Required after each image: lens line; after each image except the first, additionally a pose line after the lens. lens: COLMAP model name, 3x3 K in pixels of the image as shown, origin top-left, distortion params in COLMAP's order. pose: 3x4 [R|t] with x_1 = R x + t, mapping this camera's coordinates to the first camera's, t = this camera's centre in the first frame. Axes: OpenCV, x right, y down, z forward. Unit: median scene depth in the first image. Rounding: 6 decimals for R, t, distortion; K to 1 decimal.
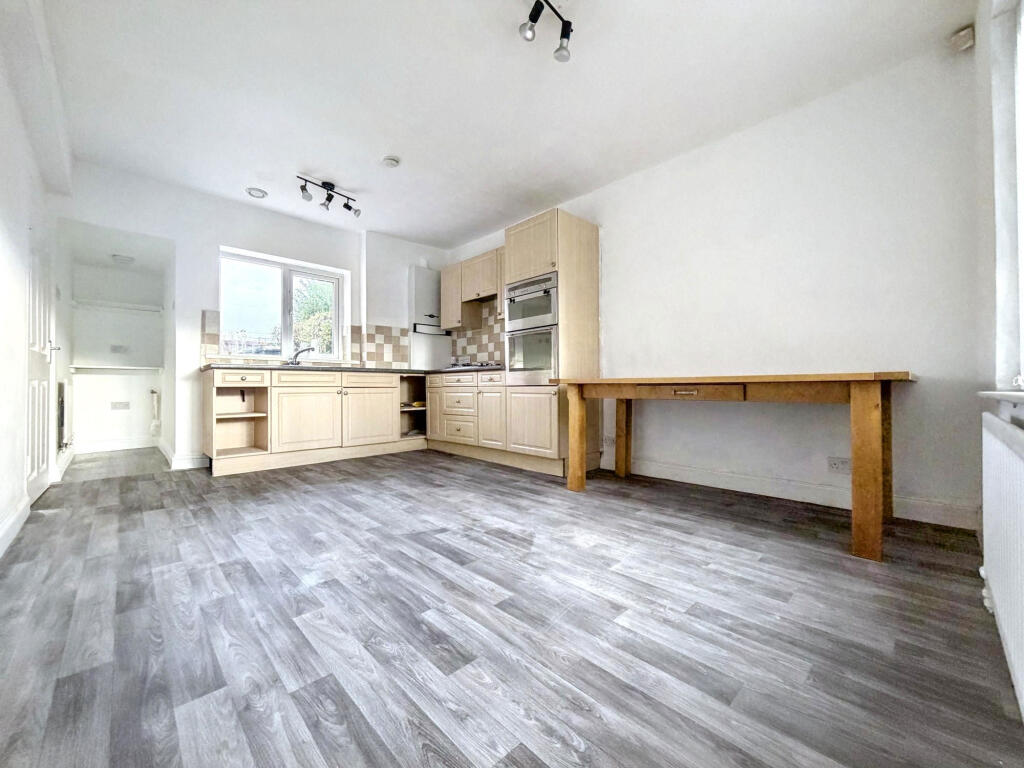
lens RADIAL K [[400.9, 0, 512.0], [0, 400.9, 384.0], [0, 0, 1]] dist [0.000351, -0.000092]
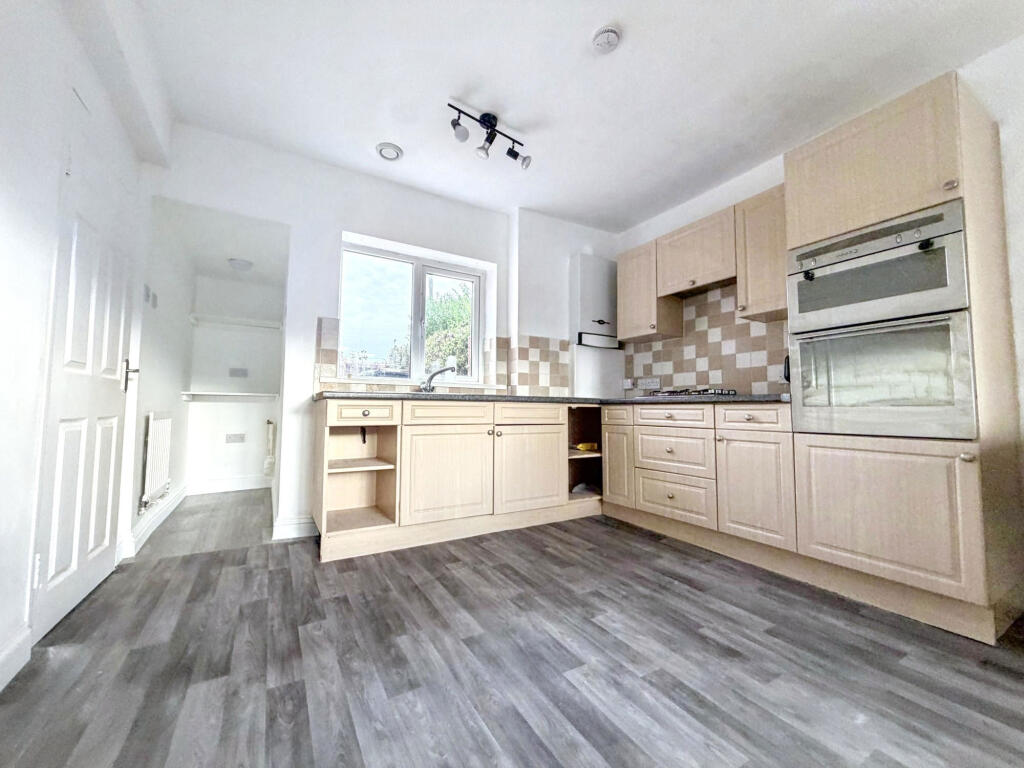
lens RADIAL K [[404.9, 0, 510.4], [0, 404.9, 386.3], [0, 0, 1]] dist [-0.000498, 0.000432]
pose [[0.972287, -0.000609, -0.233791, -0.242443], [-0.011052, 0.998759, -0.048564, -0.024899], [0.233530, 0.049802, 0.971073, 0.347585]]
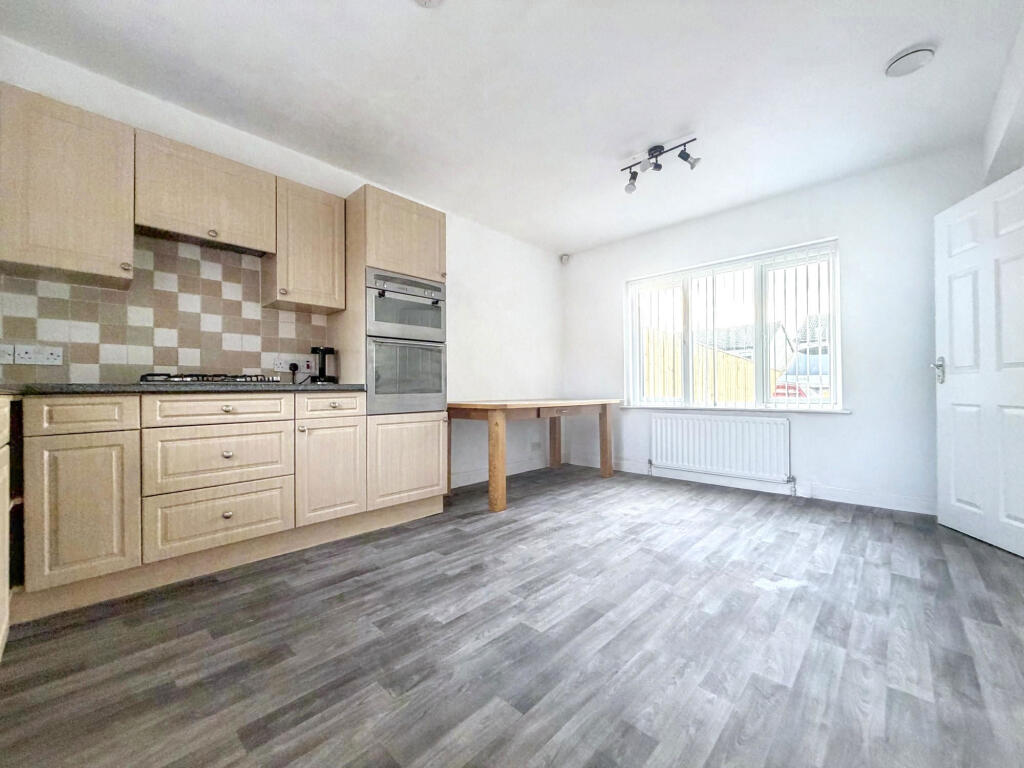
lens RADIAL K [[404.9, 0, 510.4], [0, 404.9, 386.3], [0, 0, 1]] dist [-0.000498, 0.000432]
pose [[-0.036113, 0.013230, 0.999260, -0.656537], [0.000620, 0.999912, -0.013216, -0.032642], [-0.999348, 0.000143, -0.036118, 0.730938]]
